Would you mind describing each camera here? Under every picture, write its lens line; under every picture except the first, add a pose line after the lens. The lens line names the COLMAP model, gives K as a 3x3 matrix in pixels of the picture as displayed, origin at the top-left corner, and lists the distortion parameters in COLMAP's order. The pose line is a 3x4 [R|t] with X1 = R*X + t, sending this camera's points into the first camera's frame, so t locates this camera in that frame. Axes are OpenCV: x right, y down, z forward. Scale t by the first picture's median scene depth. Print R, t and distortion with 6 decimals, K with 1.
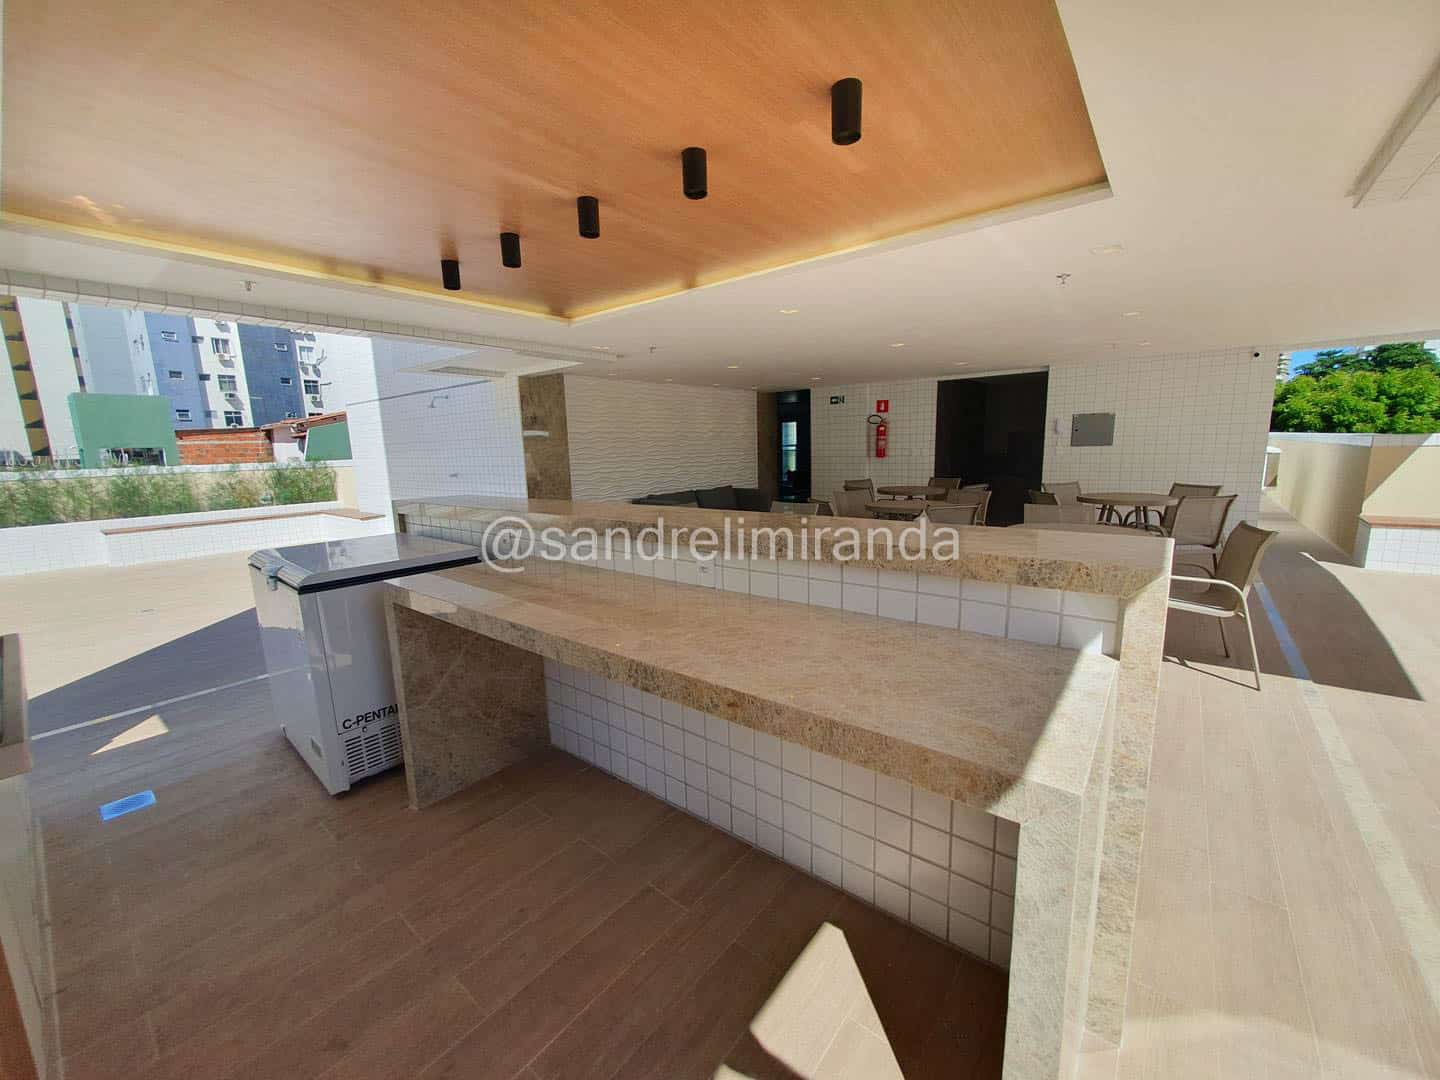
lens RADIAL K [[567.4, 0, 720.3], [0, 567.4, 540.2], [0, 0, 1]] dist [0.000392, -0.000892]
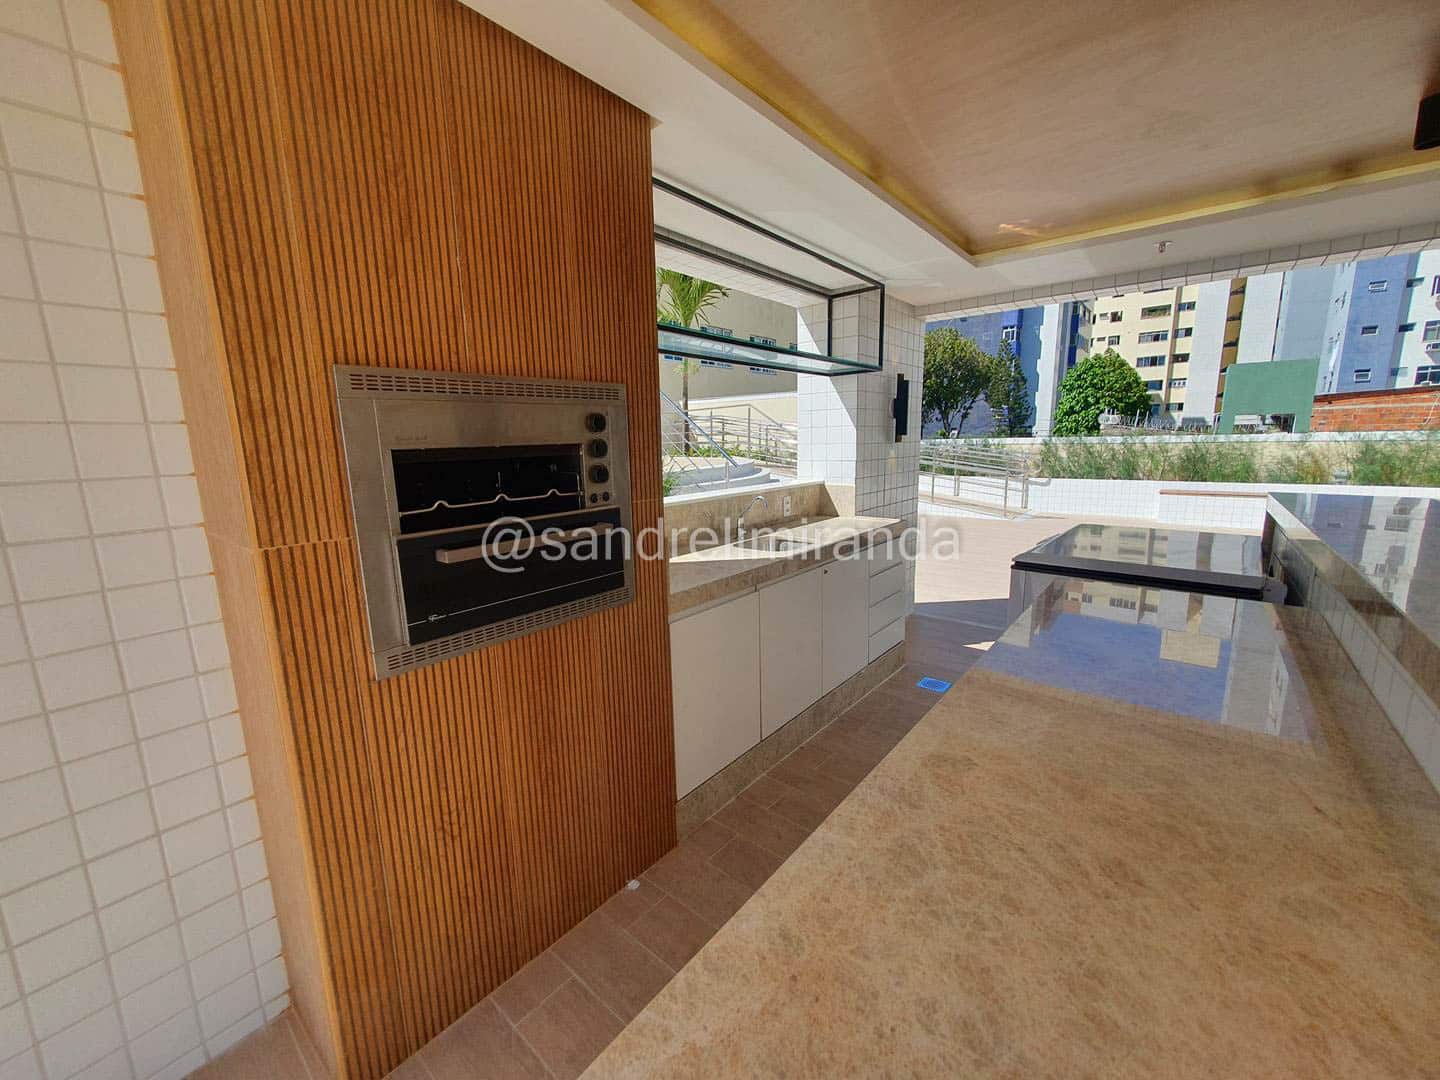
lens RADIAL K [[567.4, 0, 718.3], [0, 567.4, 542.7], [0, 0, 1]] dist [0.000392, -0.000892]
pose [[-0.023789, 0.206280, -0.978204, 0.060590], [-0.143266, 0.967678, 0.207544, -0.019512], [0.989398, 0.145081, 0.006533, 0.100598]]
